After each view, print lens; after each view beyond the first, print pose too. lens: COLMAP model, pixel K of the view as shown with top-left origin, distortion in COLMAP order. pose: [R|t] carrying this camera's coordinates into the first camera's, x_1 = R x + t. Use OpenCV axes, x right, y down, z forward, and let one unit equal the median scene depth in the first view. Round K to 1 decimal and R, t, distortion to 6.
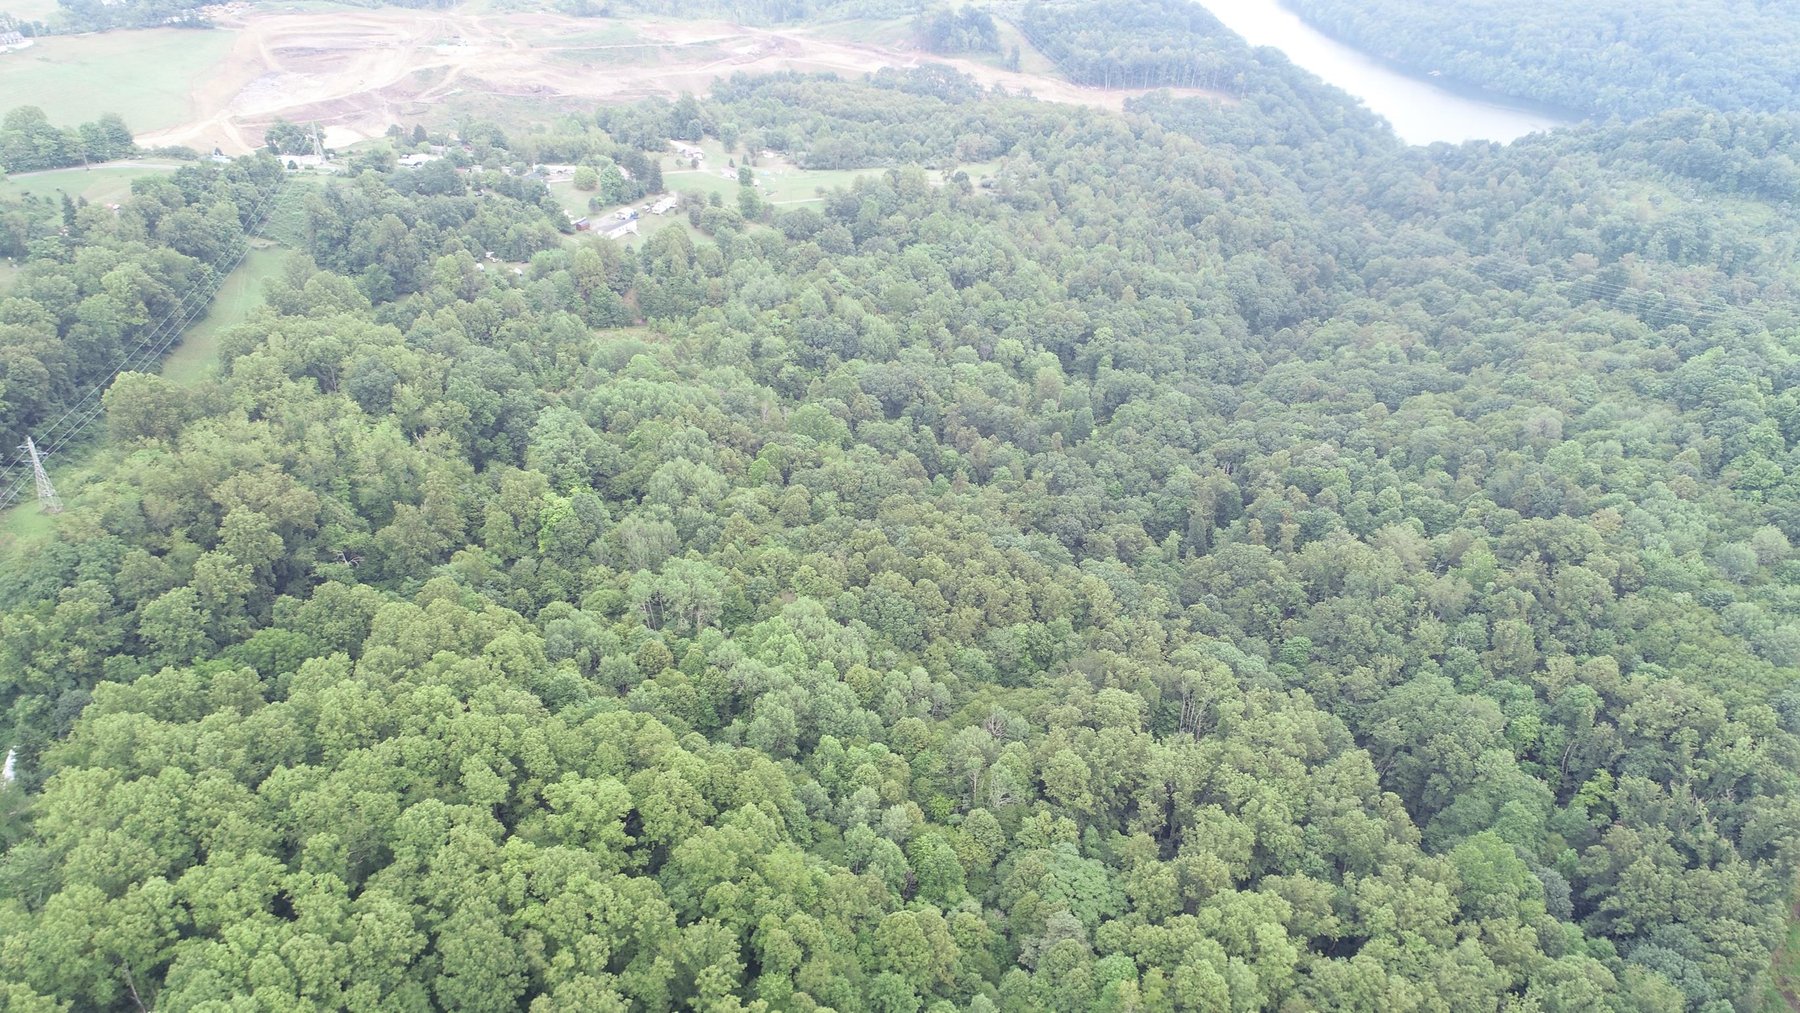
lens RADIAL K [[1202.0, 0, 902.0], [0, 1202.0, 505.8], [0, 0, 1]] dist [-0.006908, 0.001494]
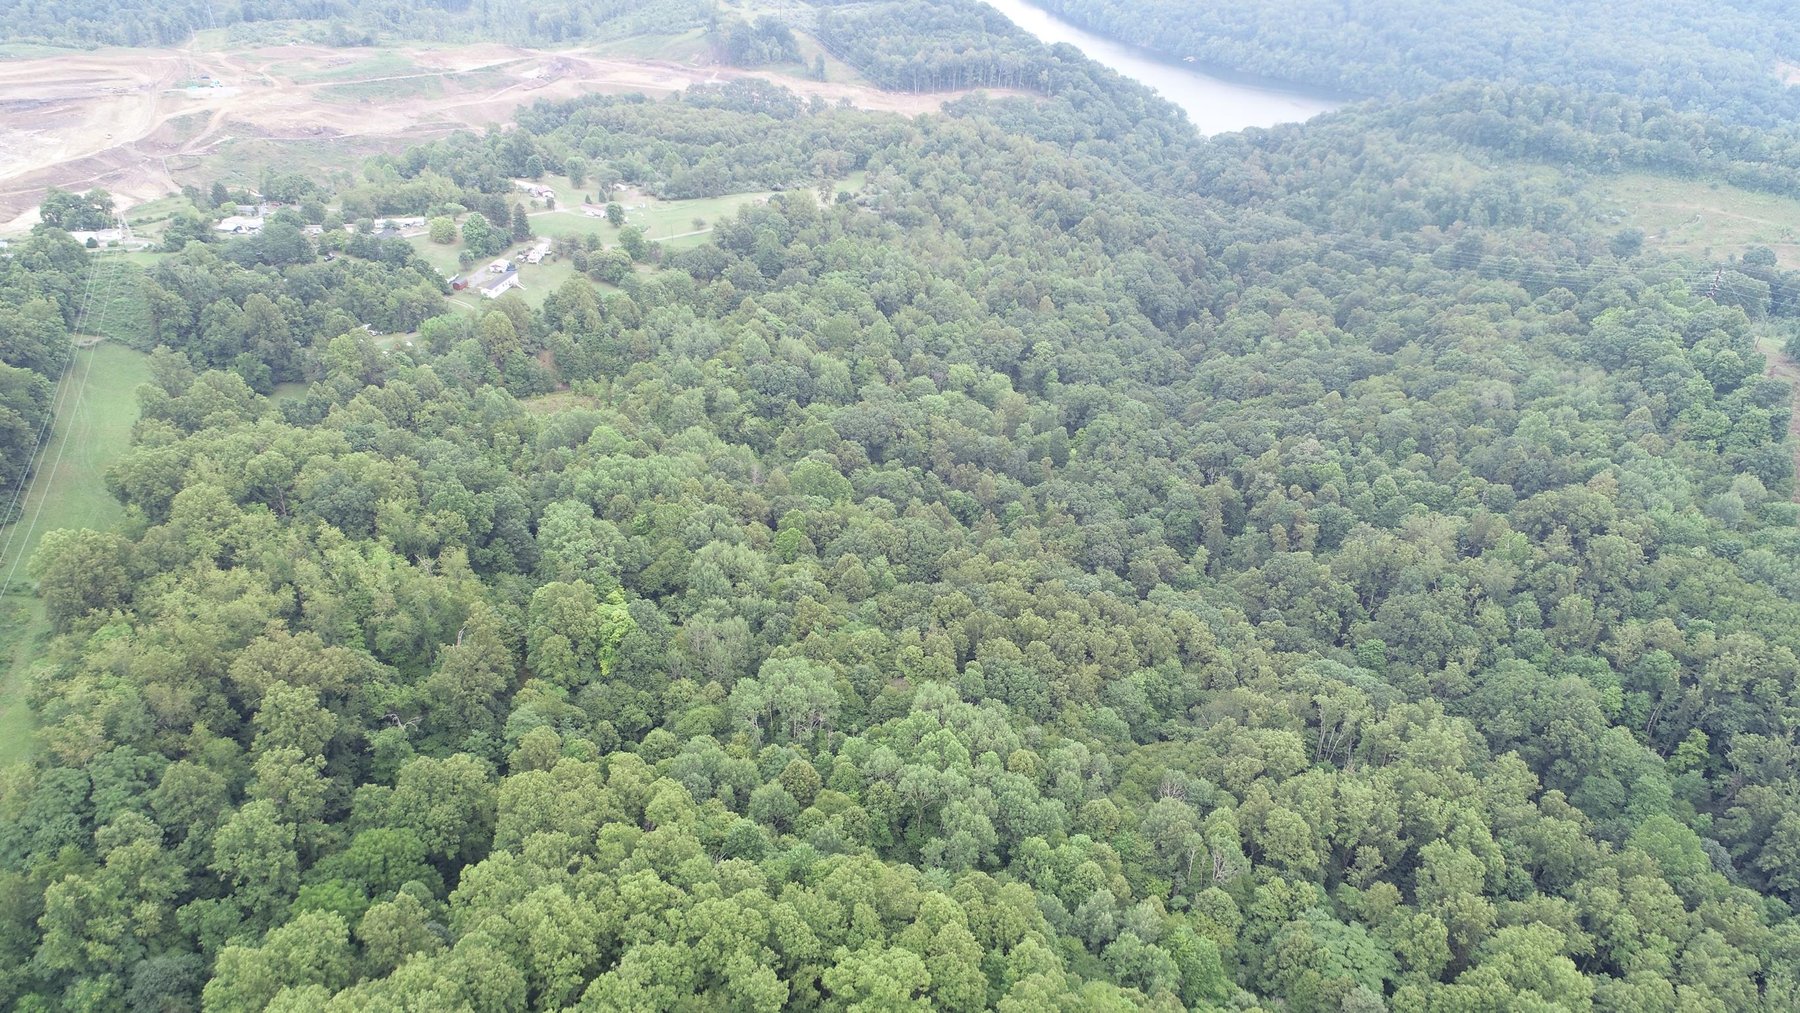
lens RADIAL K [[1202.0, 0, 902.4], [0, 1202.0, 505.3], [0, 0, 1]] dist [-0.006908, 0.001494]
pose [[0.972173, -0.124575, 0.198394, -0.163904], [0.124820, 0.992115, 0.011319, -0.043545], [-0.198240, 0.013760, 0.980057, 0.064830]]
